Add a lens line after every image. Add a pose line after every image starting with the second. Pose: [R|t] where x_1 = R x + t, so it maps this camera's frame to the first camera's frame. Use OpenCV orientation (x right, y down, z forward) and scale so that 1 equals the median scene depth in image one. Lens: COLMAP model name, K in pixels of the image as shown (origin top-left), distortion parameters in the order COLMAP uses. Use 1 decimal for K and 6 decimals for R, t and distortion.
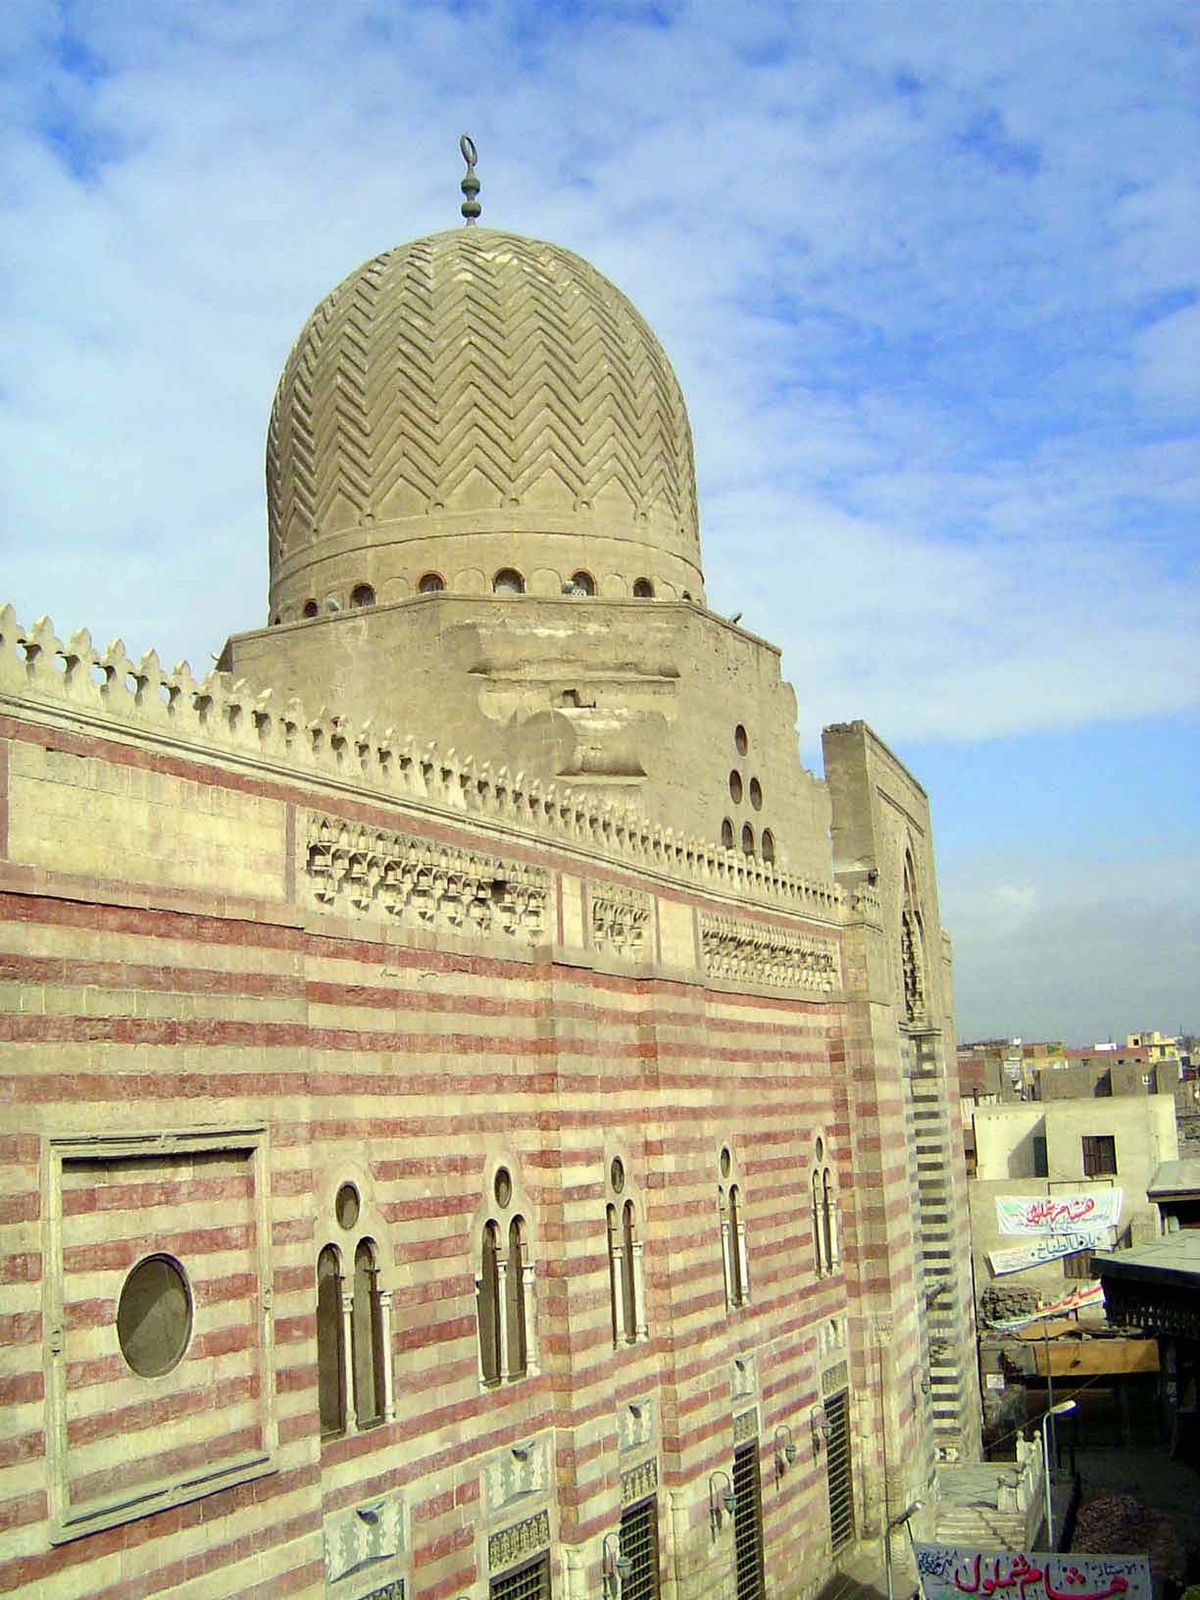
lens RADIAL K [[1827.7, 0, 600.0], [0, 1827.7, 800.0], [0, 0, 1]] dist [-0.135012, -0.007663]
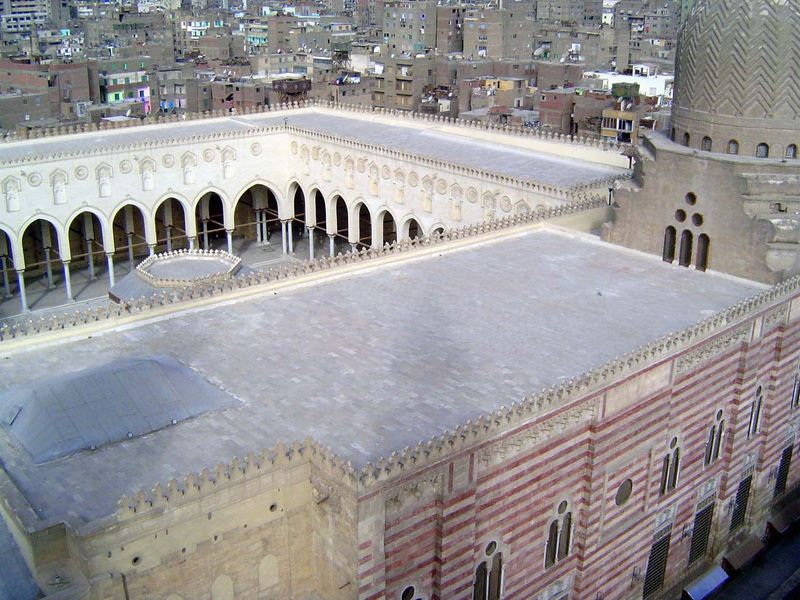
lens RADIAL K [[913.8, 0, 400.0], [0, 913.8, 300.0], [0, 0, 1]] dist [-0.135012, -0.007663]
pose [[0.913726, 0.186994, -0.360747, -0.026981], [0.014296, 0.872471, 0.488457, -0.616663], [0.406079, -0.451473, 0.794526, -0.372086]]
